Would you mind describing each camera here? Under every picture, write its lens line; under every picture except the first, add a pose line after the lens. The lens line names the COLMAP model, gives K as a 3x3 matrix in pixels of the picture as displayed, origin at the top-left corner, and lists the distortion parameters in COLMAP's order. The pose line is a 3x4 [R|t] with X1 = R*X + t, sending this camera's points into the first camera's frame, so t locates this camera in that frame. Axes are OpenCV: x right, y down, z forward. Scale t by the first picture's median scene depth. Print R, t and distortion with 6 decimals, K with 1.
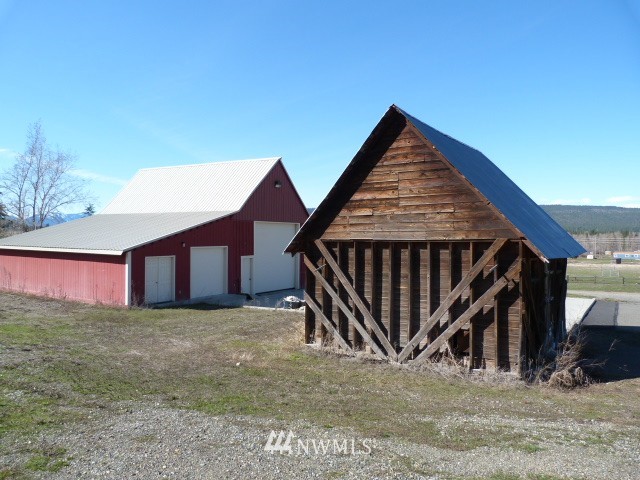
lens RADIAL K [[489.4, 0, 322.7], [0, 489.4, 239.6], [0, 0, 1]] dist [0.002764, 0.015973]
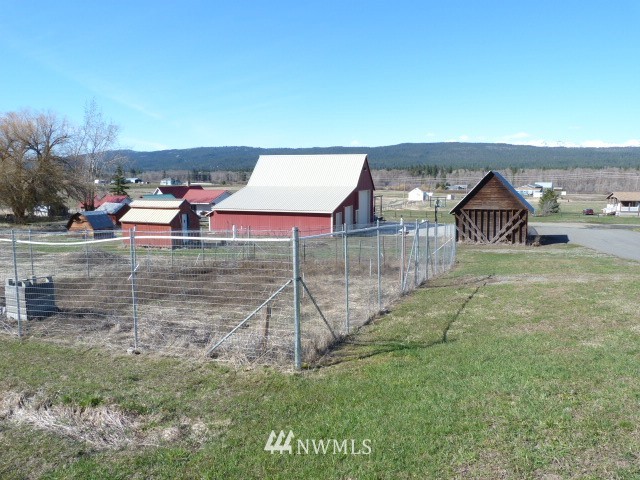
lens RADIAL K [[489.4, 0, 318.9], [0, 489.4, 236.8], [0, 0, 1]] dist [0.002764, 0.015973]
pose [[0.983994, -0.037287, 0.174256, -1.648411], [0.016207, 0.992537, 0.120866, -0.244222], [-0.177462, -0.116107, 0.977254, -2.192173]]
